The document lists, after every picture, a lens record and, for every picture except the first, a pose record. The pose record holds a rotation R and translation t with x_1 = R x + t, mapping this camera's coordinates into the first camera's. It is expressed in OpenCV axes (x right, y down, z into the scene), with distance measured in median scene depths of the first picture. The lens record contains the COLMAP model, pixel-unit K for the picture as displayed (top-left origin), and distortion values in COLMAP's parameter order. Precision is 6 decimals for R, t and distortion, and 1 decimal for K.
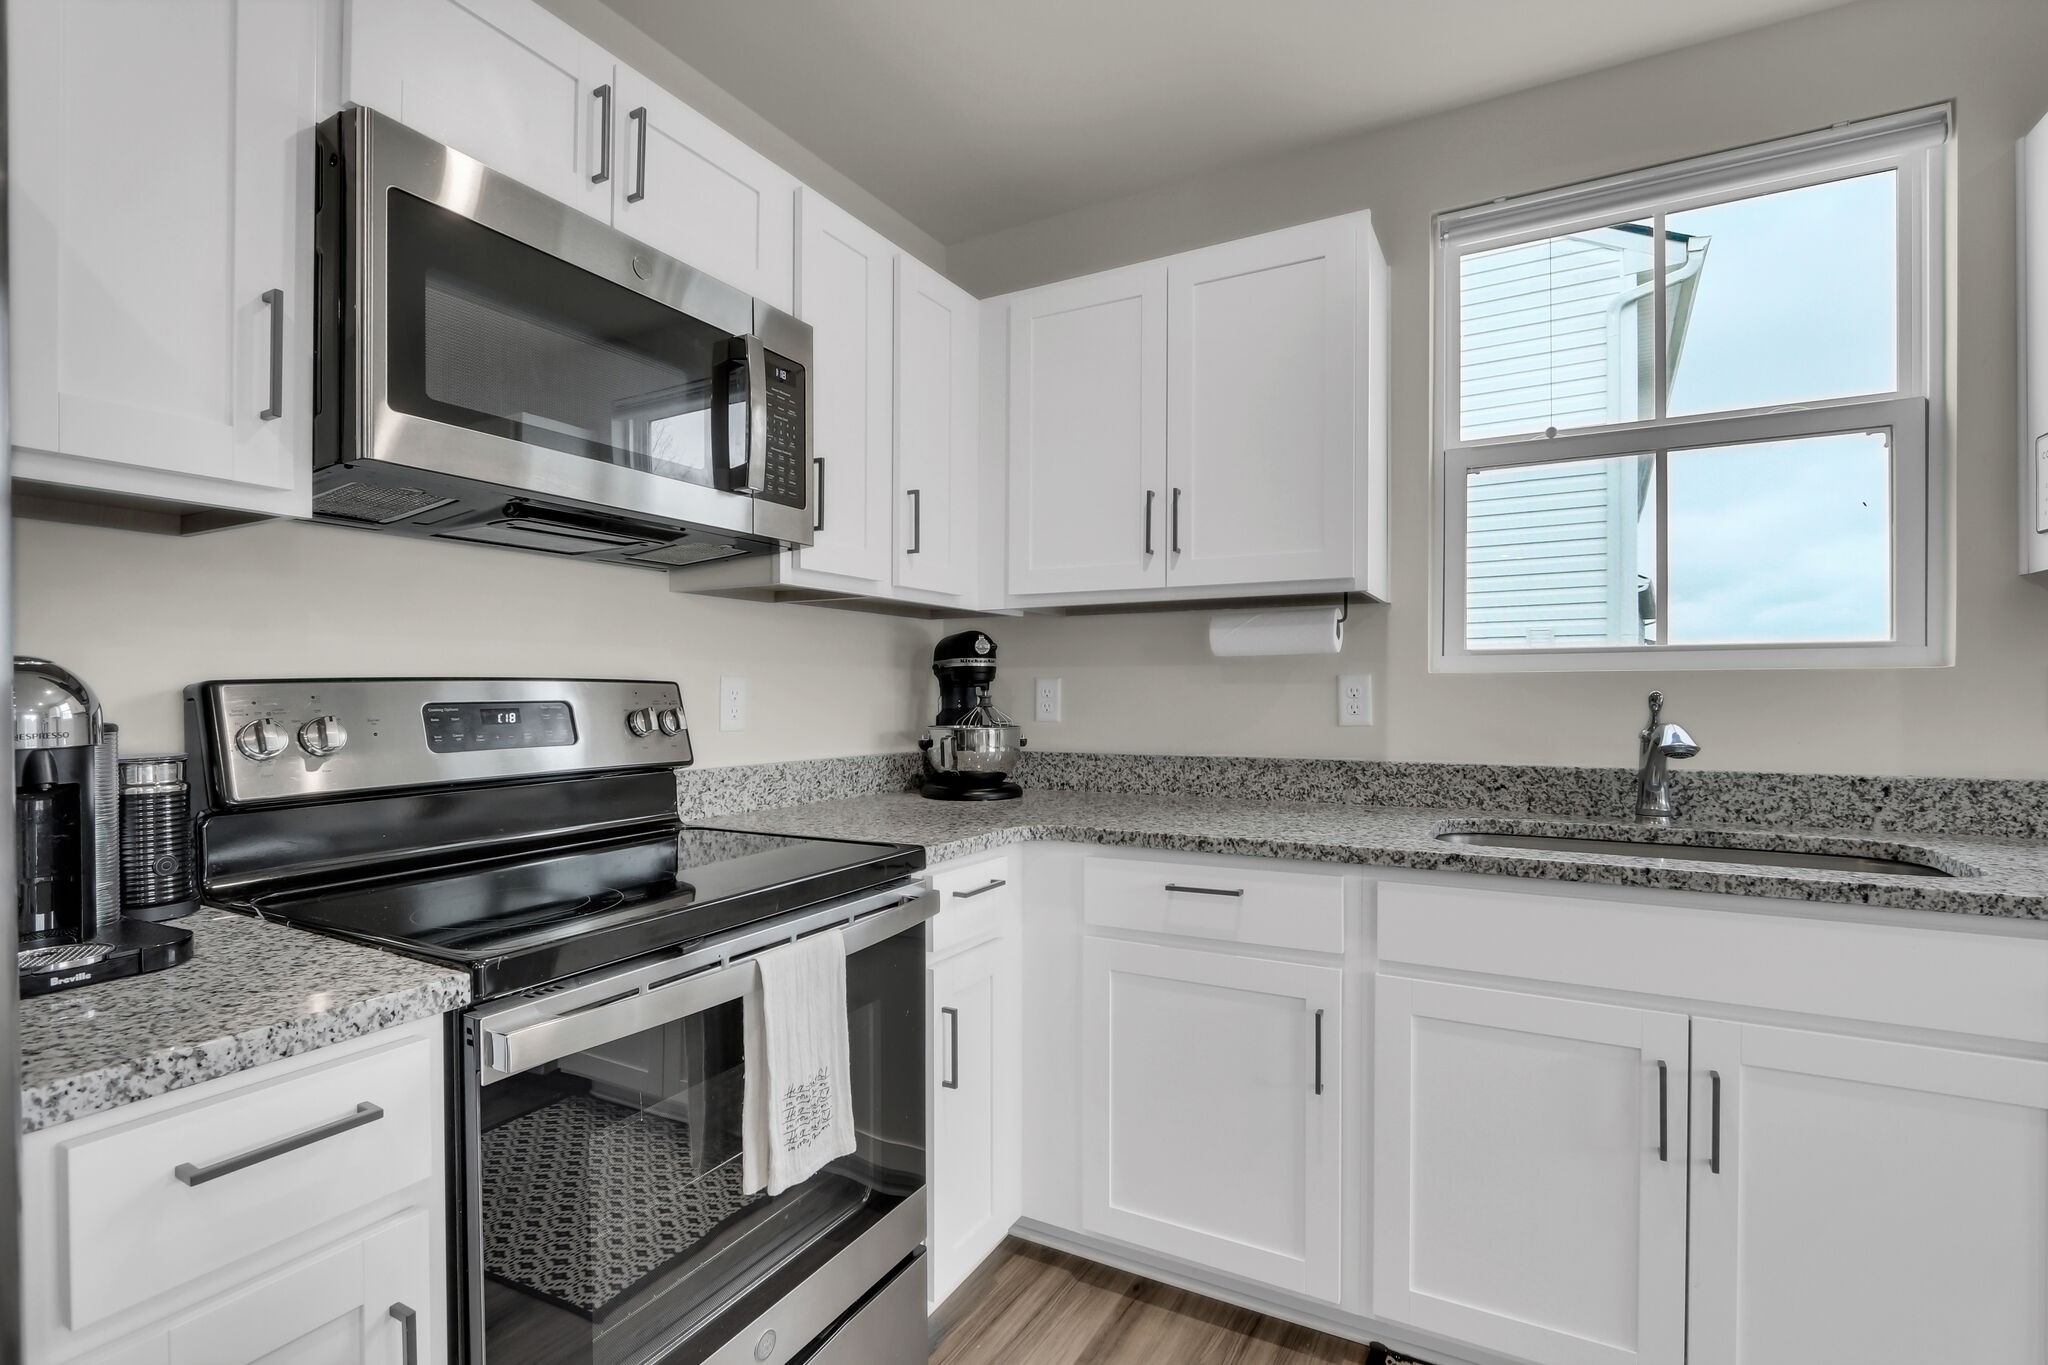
lens RADIAL K [[944.7, 0, 1014.6], [0, 944.7, 693.9], [0, 0, 1]] dist [-0.014921, 0.001132]
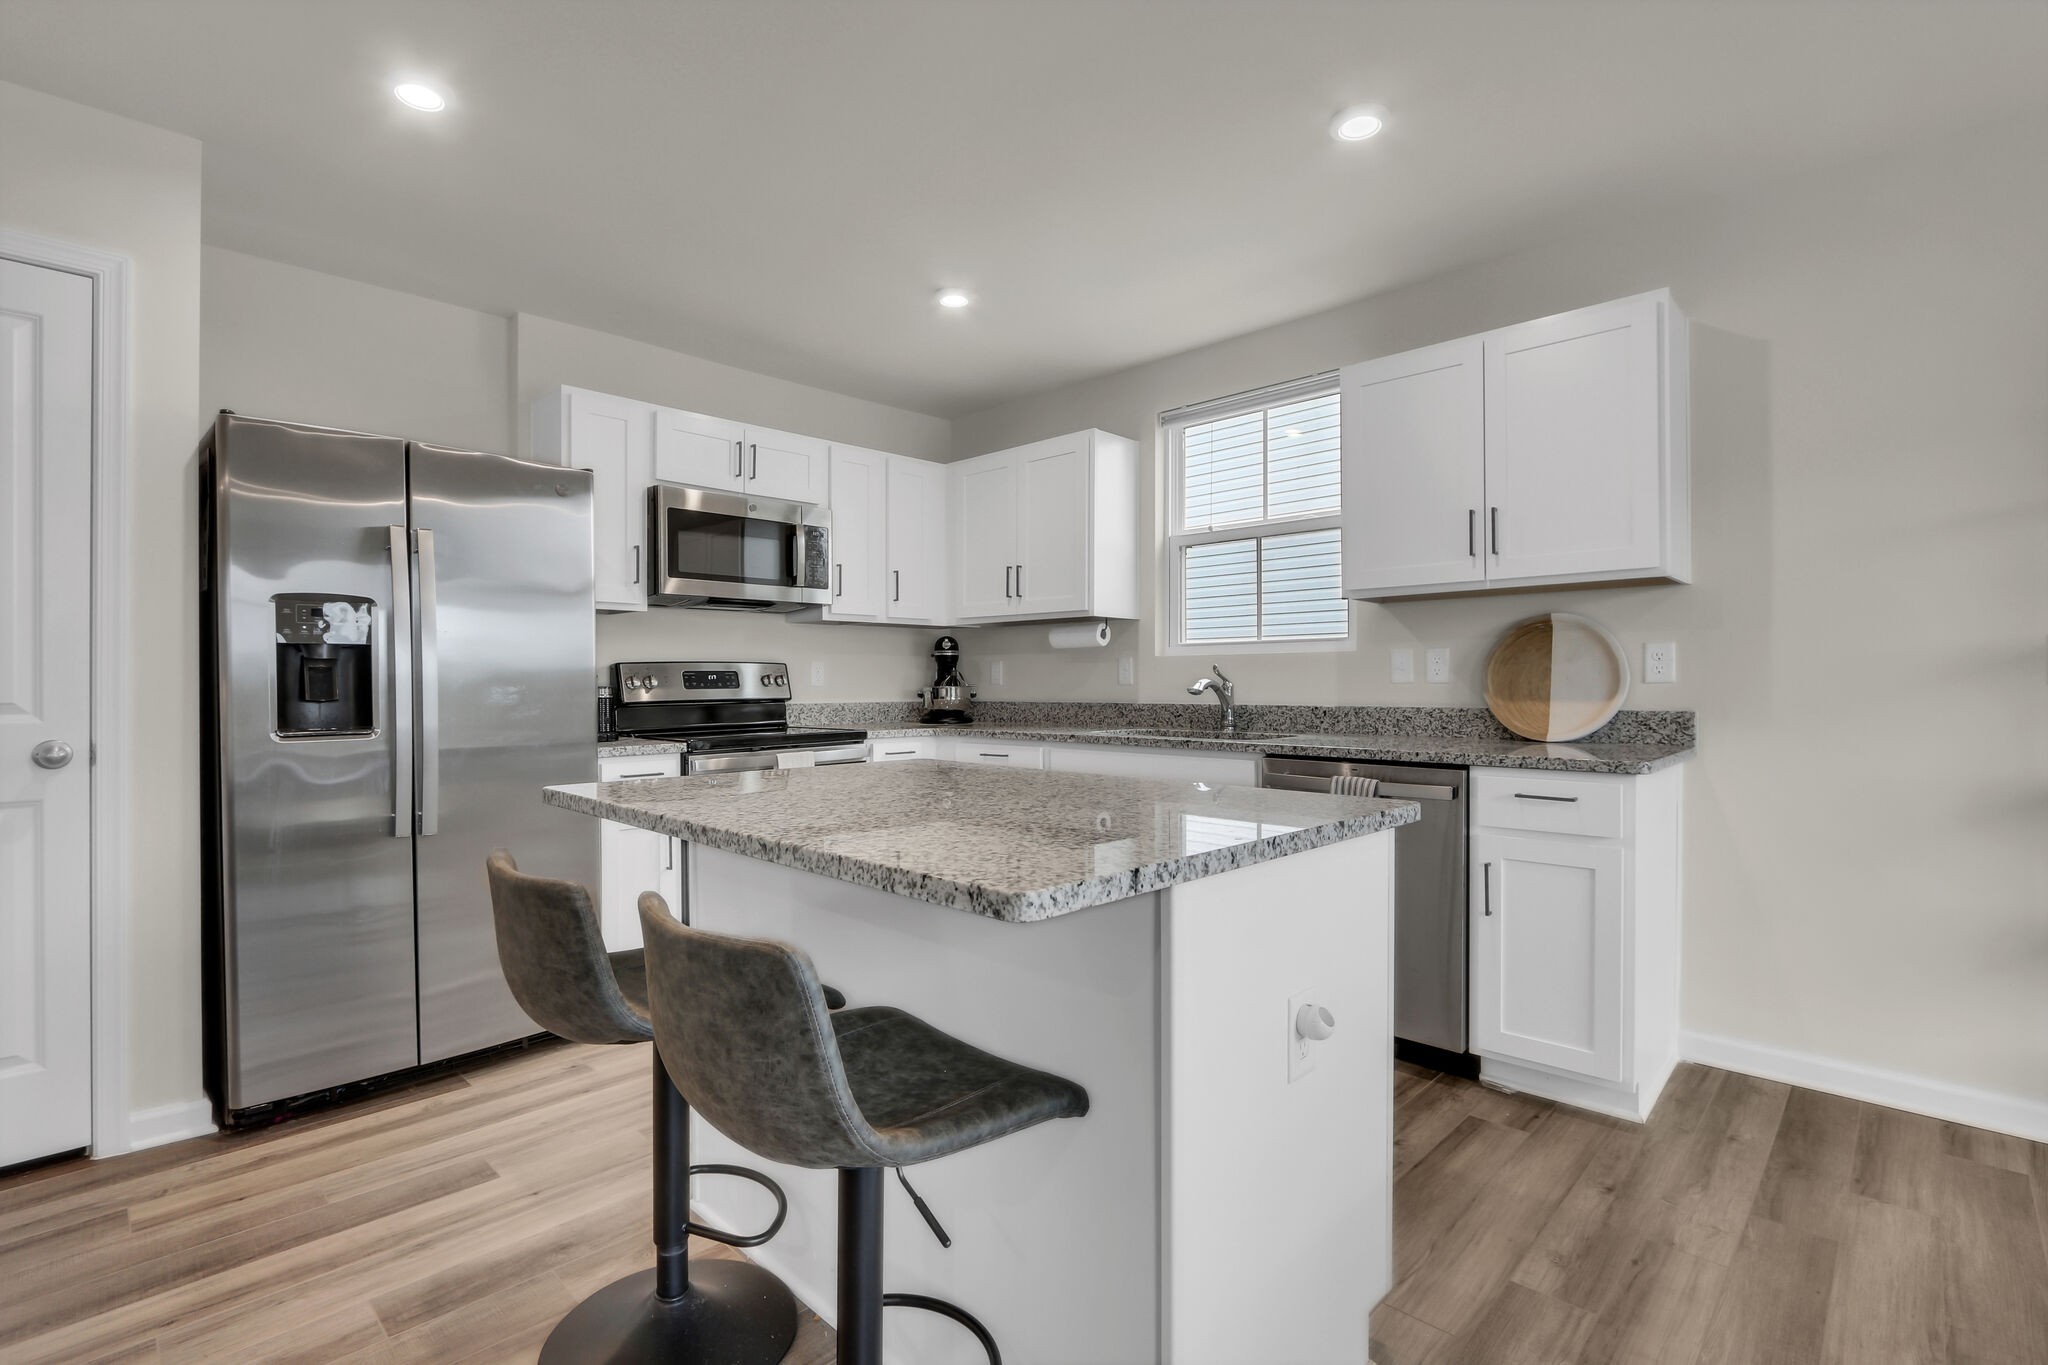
lens RADIAL K [[944.7, 0, 1018.9], [0, 944.7, 680.1], [0, 0, 1]] dist [-0.014921, 0.001132]
pose [[0.966783, -0.002746, -0.255585, 0.784954], [0.001989, 0.999993, -0.003218, 0.036925], [0.255592, 0.002603, 0.966781, -1.080103]]
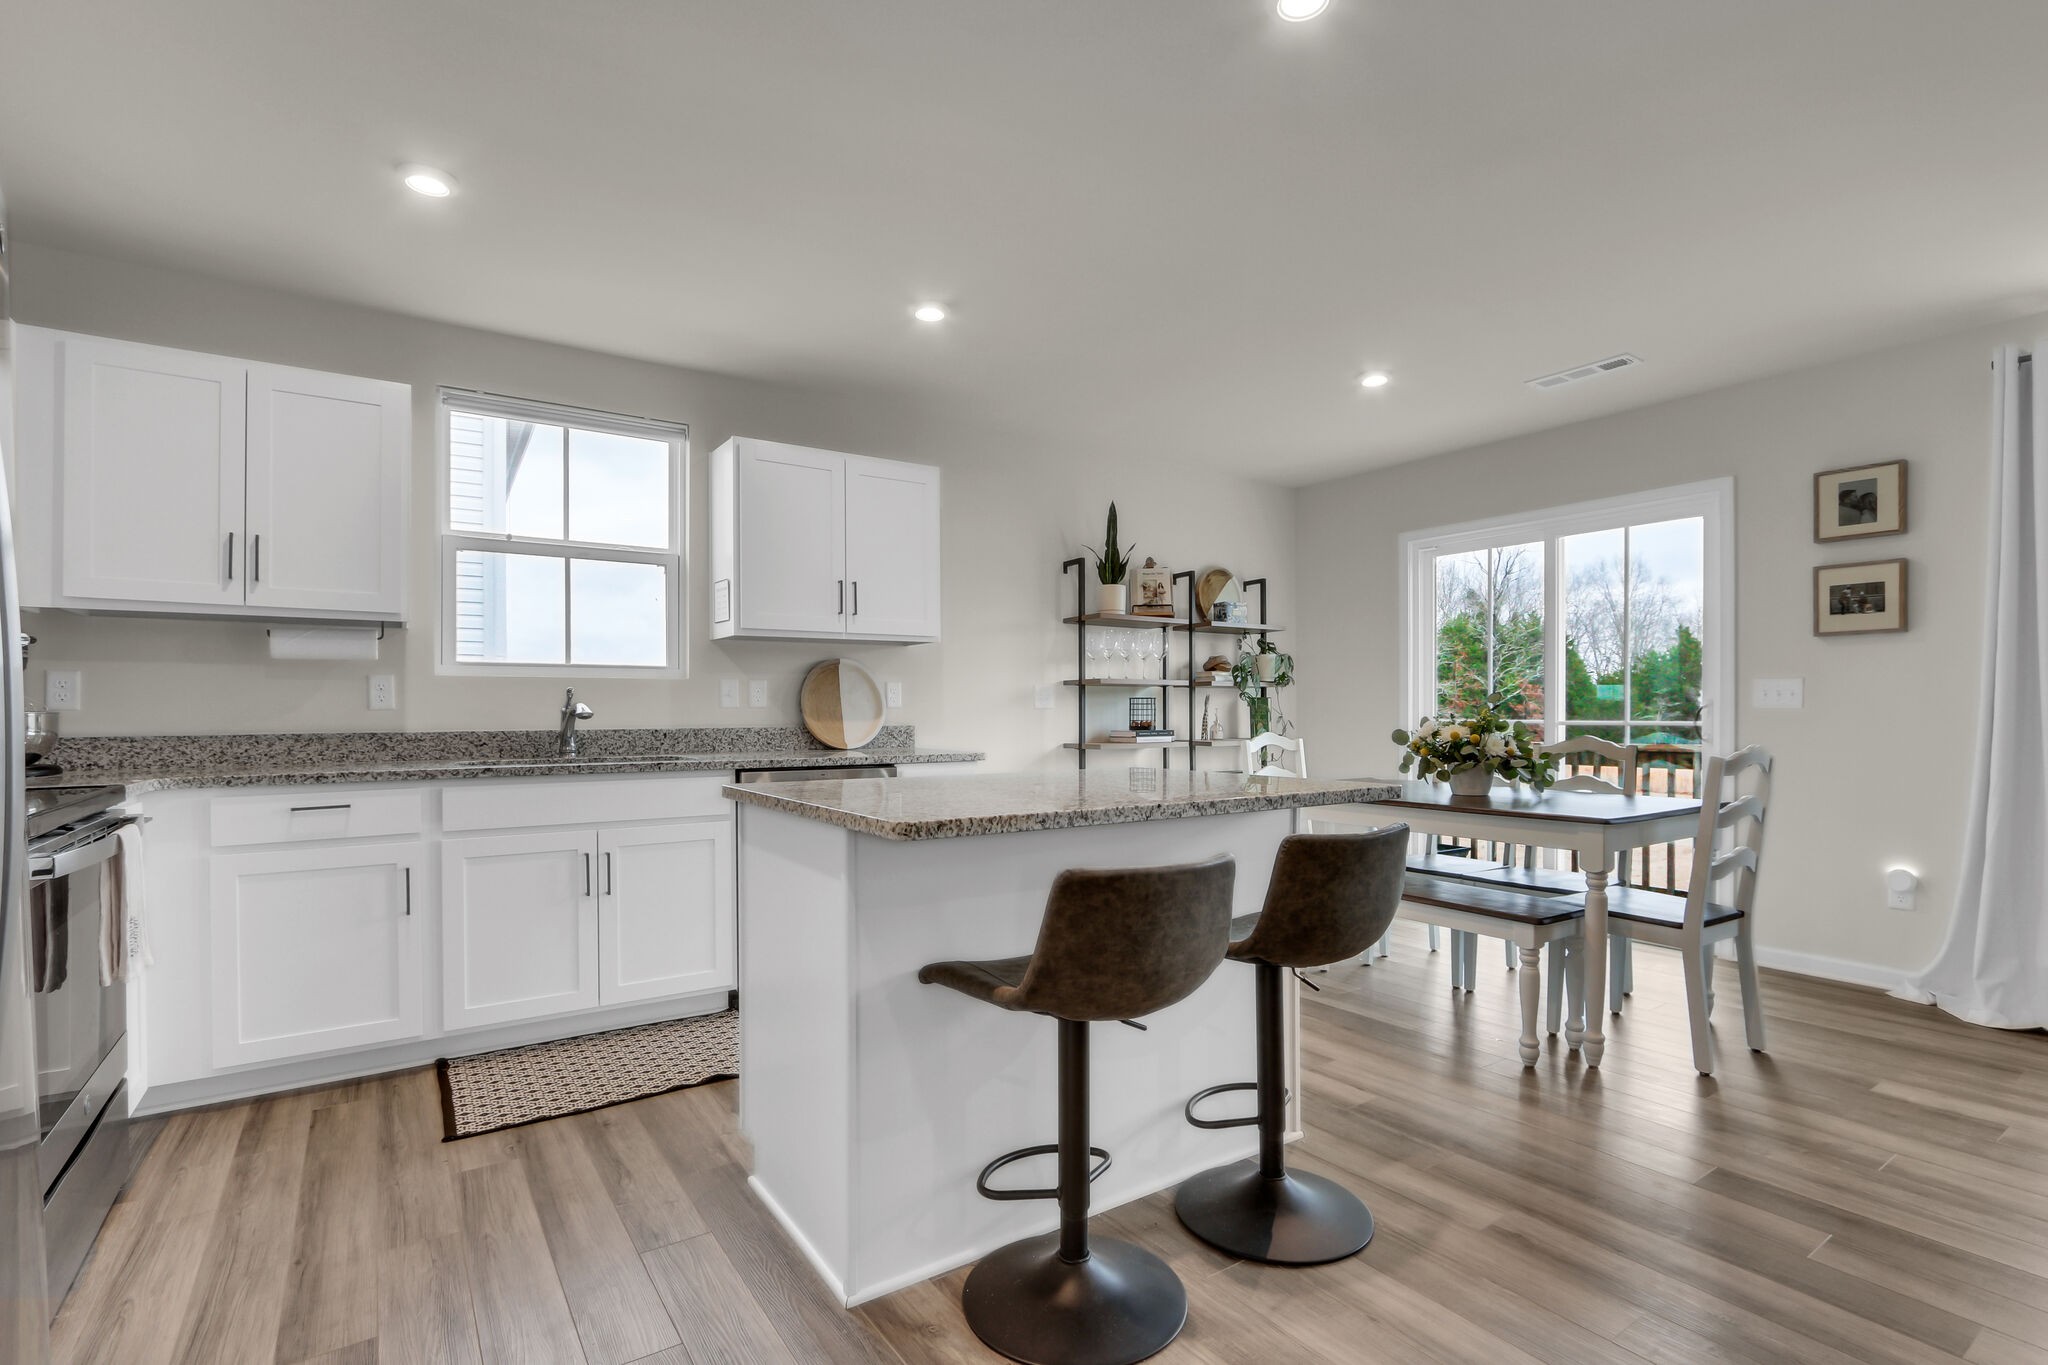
lens RADIAL K [[944.7, 0, 1022.3], [0, 944.7, 723.2], [0, 0, 1]] dist [-0.014921, 0.001132]
pose [[0.434973, -0.011101, 0.900375, -0.652236], [0.003663, 0.999938, 0.010559, 0.053712], [-0.900436, -0.001295, 0.434987, -0.675933]]
